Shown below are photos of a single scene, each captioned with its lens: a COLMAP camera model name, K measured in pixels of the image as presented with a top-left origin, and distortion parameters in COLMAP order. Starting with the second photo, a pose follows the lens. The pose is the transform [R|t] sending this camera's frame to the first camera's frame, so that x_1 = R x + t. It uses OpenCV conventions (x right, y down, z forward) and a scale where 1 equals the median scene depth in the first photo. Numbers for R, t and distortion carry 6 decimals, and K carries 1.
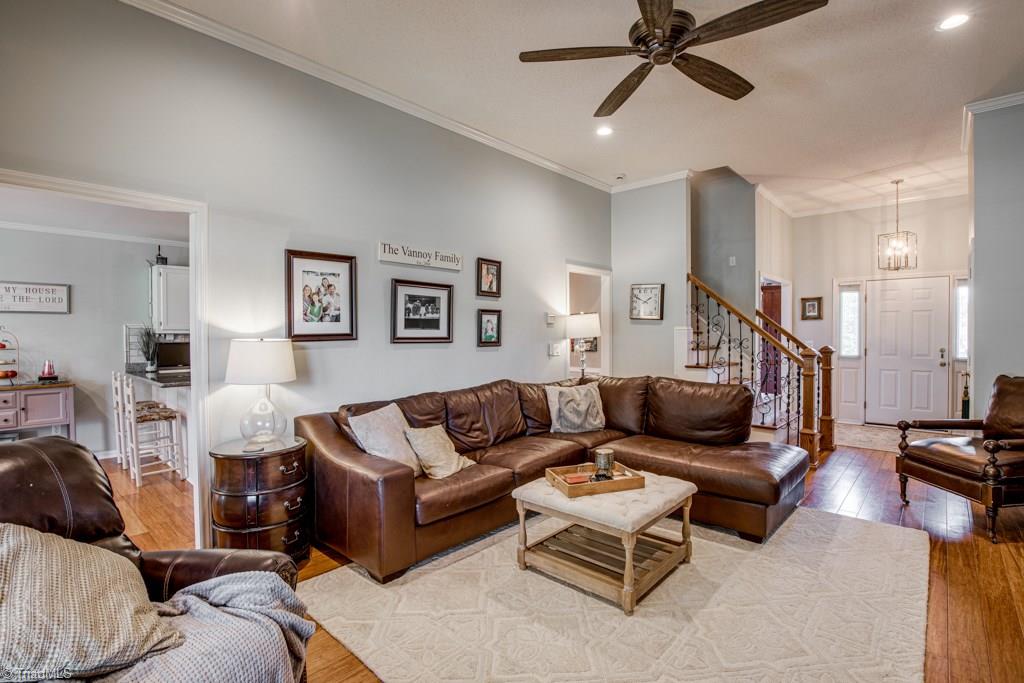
lens RADIAL K [[470.2, 0, 517.9], [0, 470.2, 339.6], [0, 0, 1]] dist [-0.032671, 0.001480]
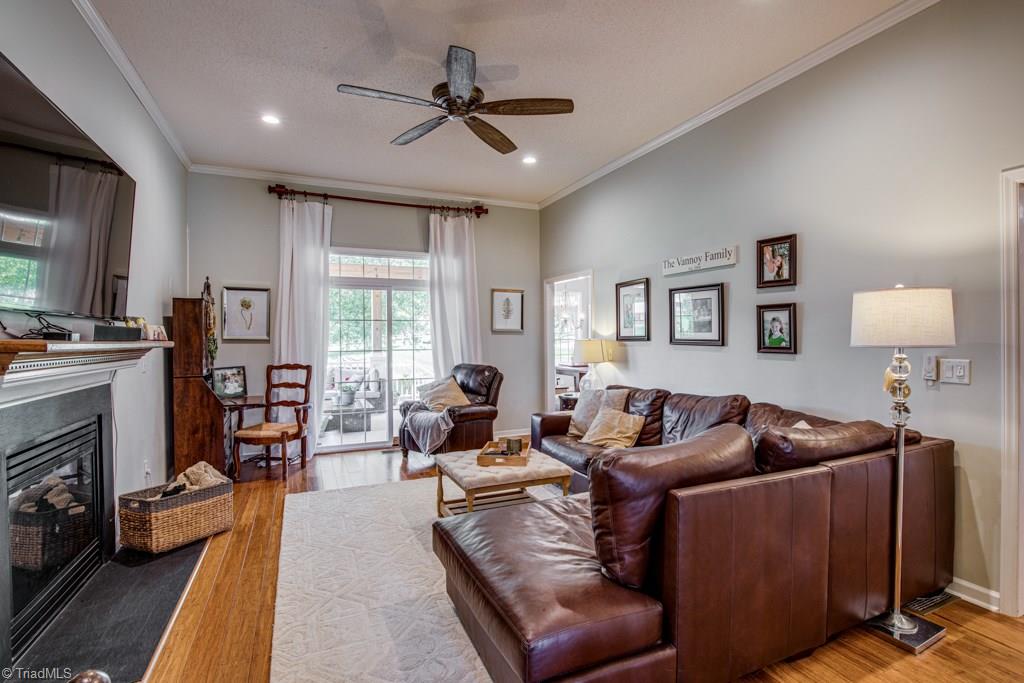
lens RADIAL K [[470.2, 0, 517.9], [0, 470.2, 339.6], [0, 0, 1]] dist [-0.032671, 0.001480]
pose [[-0.373381, 0.016801, -0.927526, 0.801335], [0.002562, 0.999851, 0.017080, -0.021437], [0.927674, 0.004001, -0.373369, 0.912888]]
